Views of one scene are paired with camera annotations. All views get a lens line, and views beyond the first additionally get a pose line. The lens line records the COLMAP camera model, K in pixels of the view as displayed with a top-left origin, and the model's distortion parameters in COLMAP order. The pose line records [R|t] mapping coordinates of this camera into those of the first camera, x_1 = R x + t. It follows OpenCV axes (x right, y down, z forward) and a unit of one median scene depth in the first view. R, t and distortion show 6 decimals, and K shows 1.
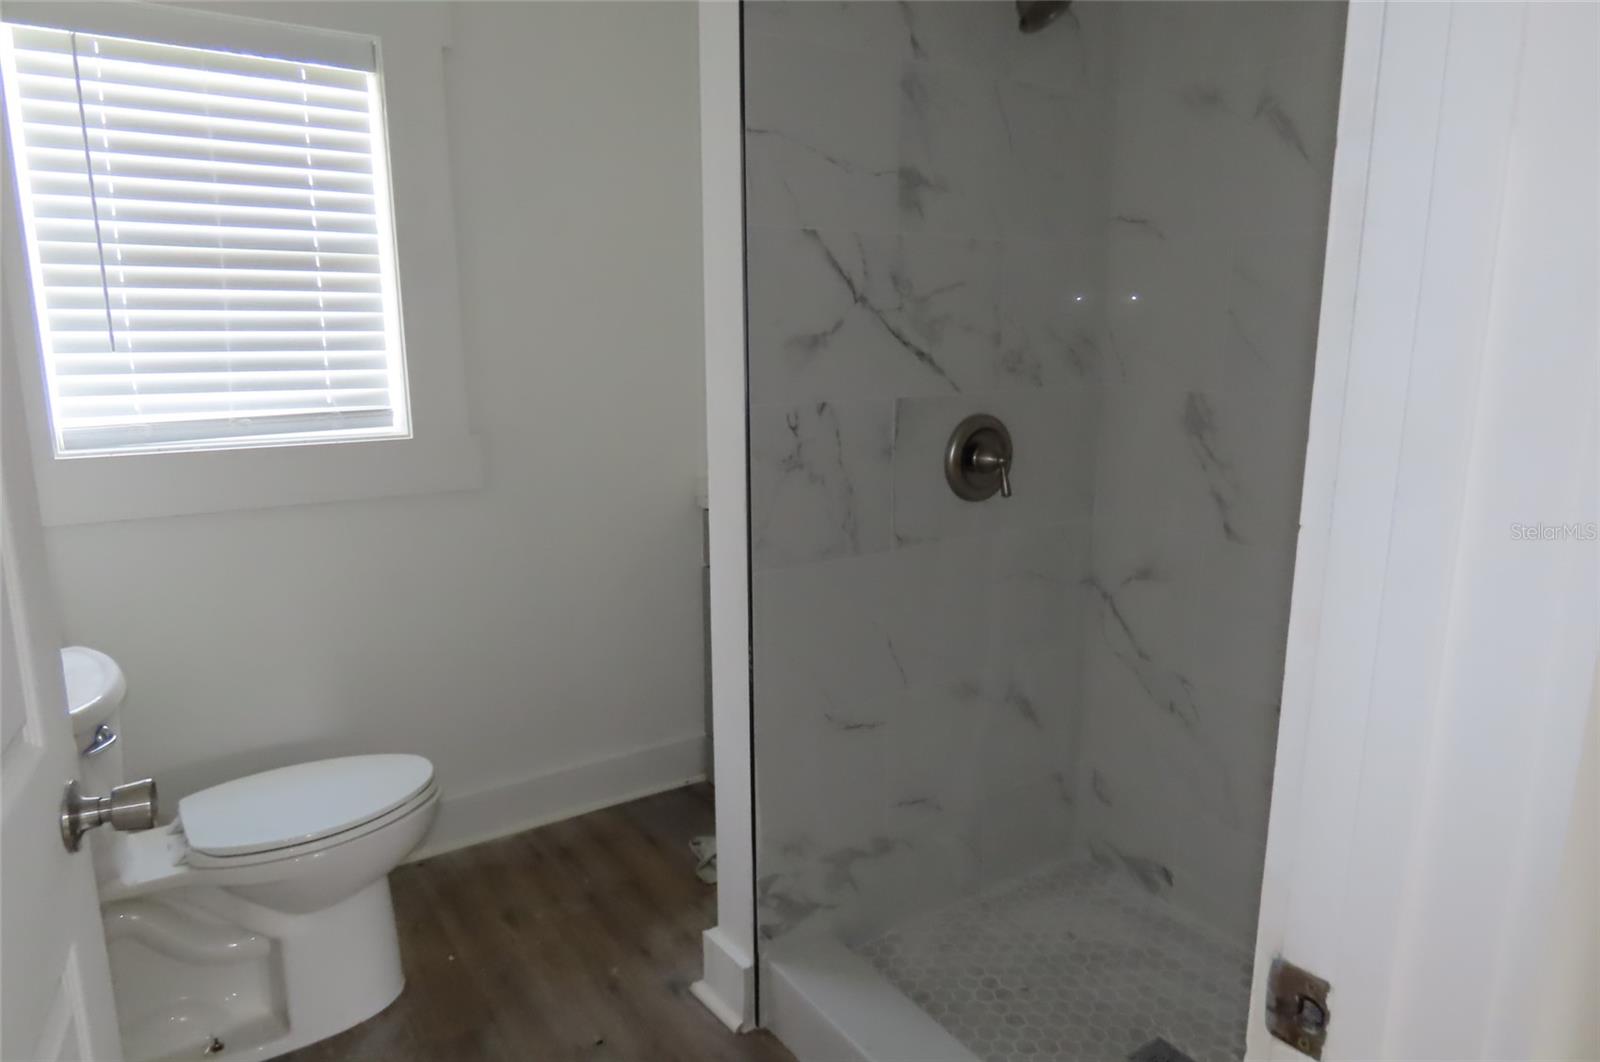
lens RADIAL K [[974.7, 0, 803.0], [0, 974.7, 536.4], [0, 0, 1]] dist [-0.029704, -0.001162]
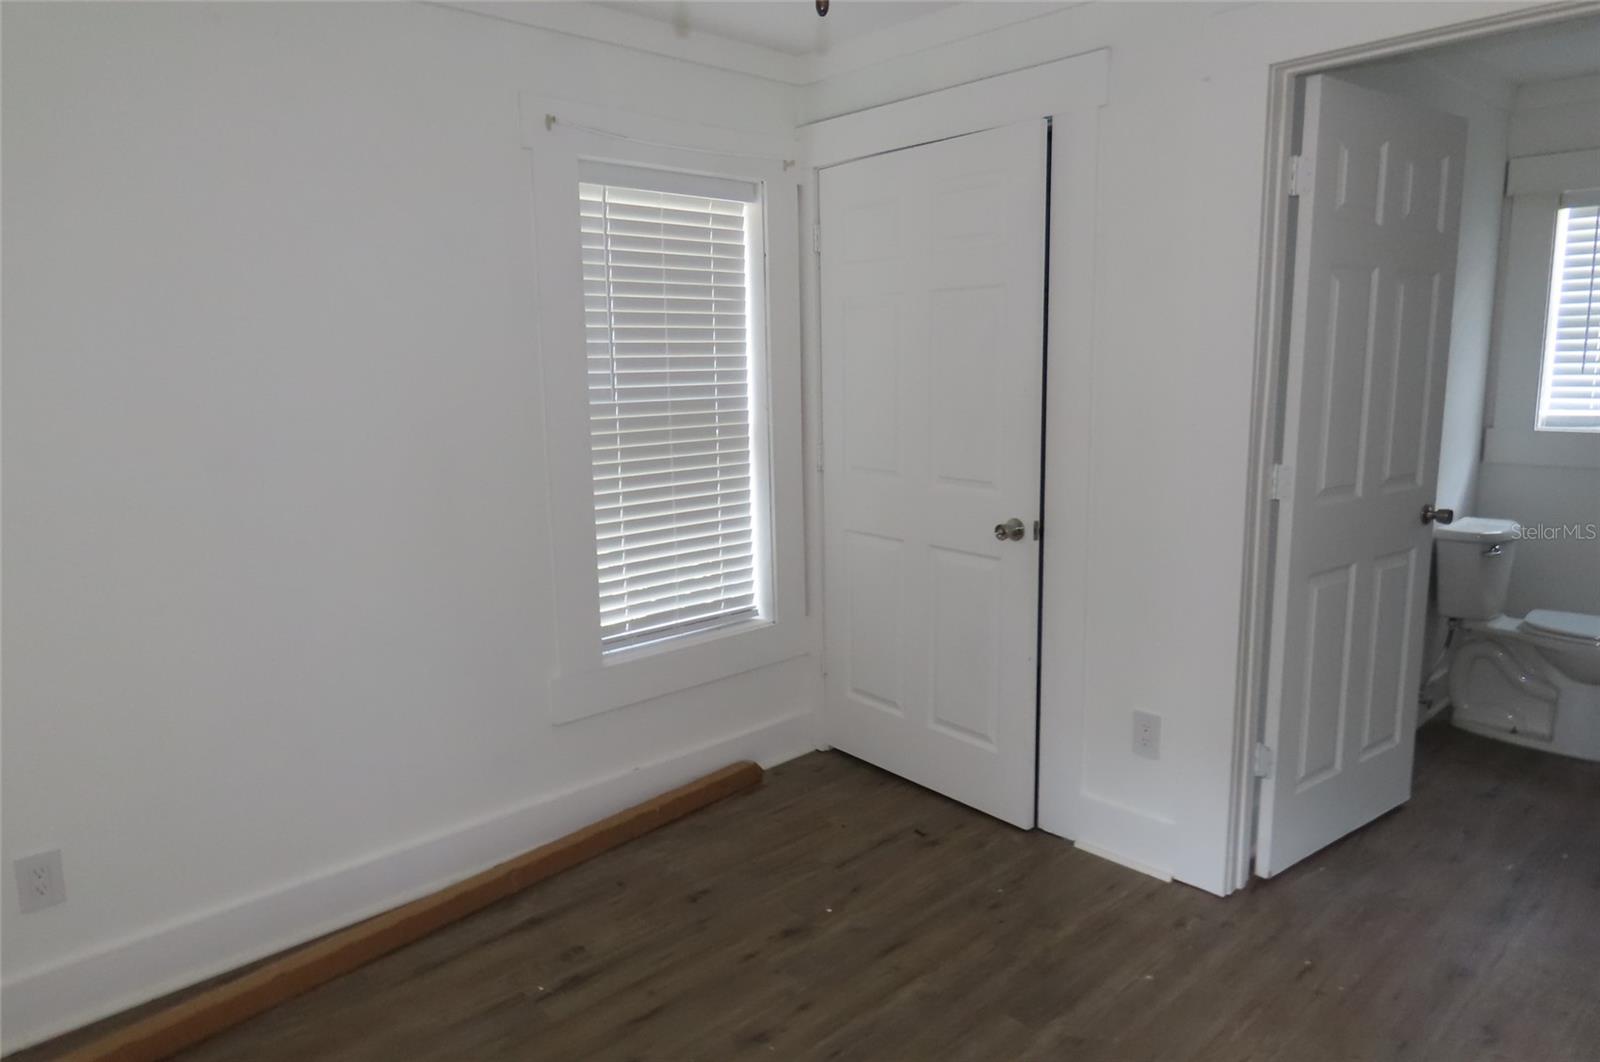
lens RADIAL K [[993.4, 0, 800.0], [0, 993.4, 531.0], [0, 0, 1]] dist [-0.004995, -0.002515]
pose [[0.138054, 0.153654, -0.978433, 0.951587], [-0.179435, 0.975425, 0.127863, 0.122477], [0.974035, 0.157913, 0.162232, -0.697945]]
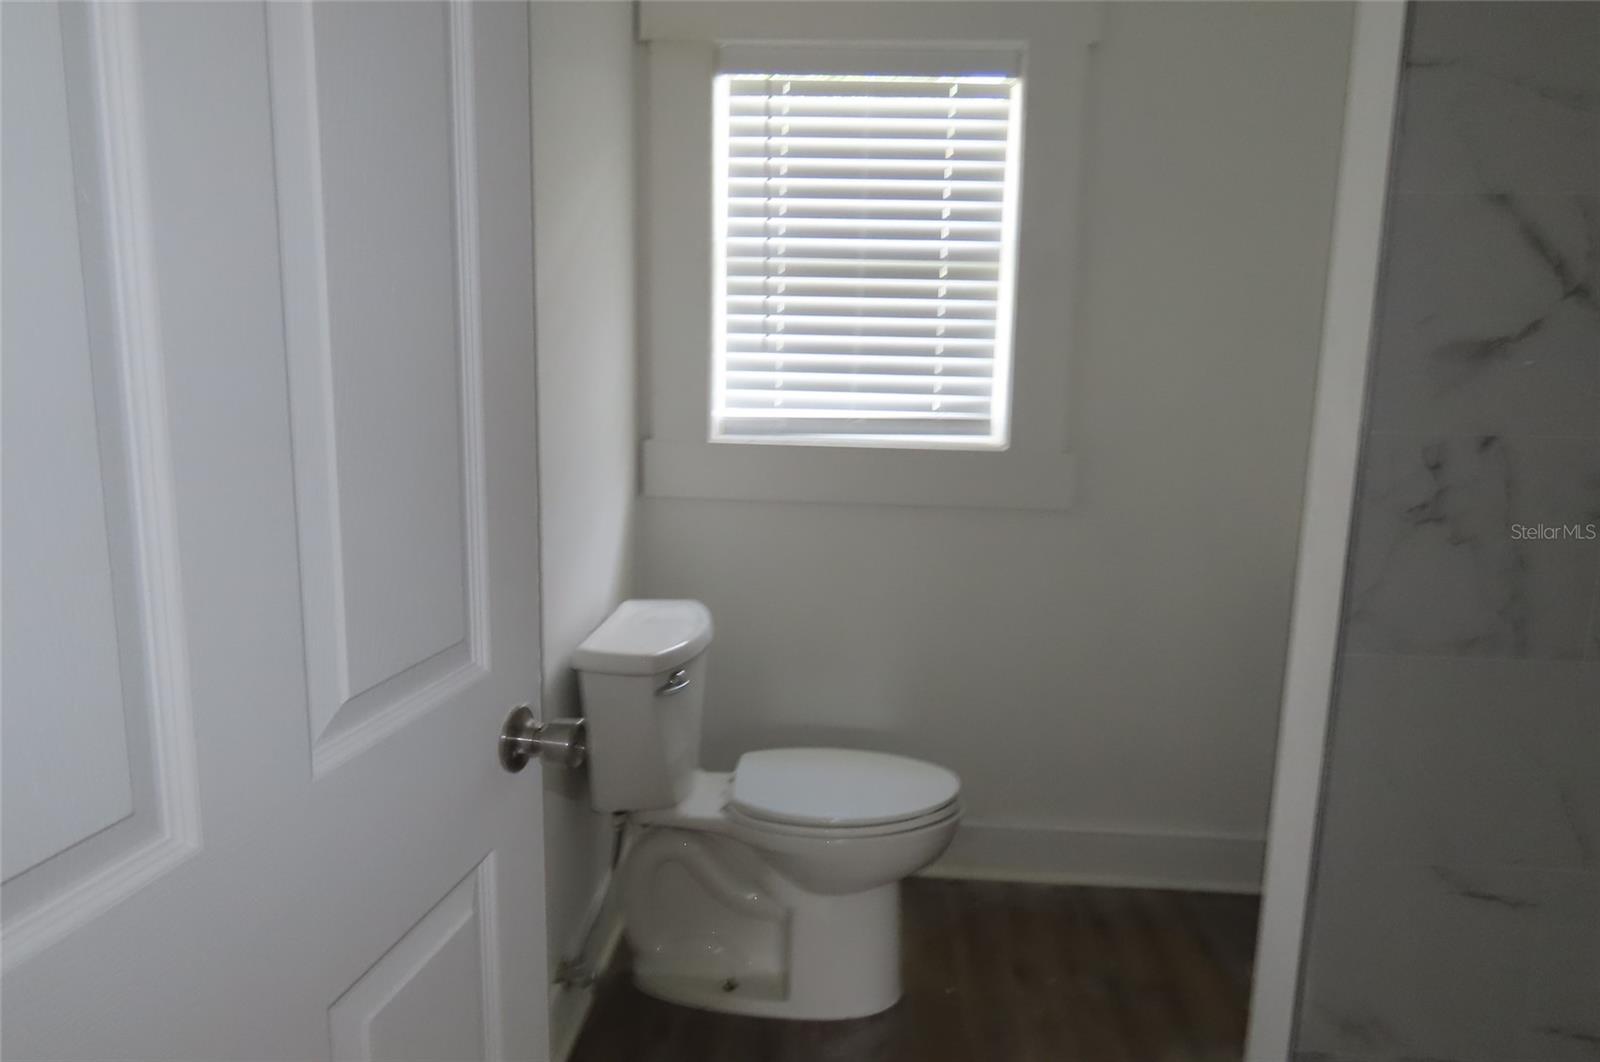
lens RADIAL K [[993.4, 0, 800.0], [0, 993.4, 531.0], [0, 0, 1]] dist [-0.004995, -0.002515]
pose [[0.782875, 0.123198, -0.609860, 0.063619], [-0.144879, 0.989352, 0.013879, -0.003980], [0.605076, 0.077490, 0.792388, 0.102453]]
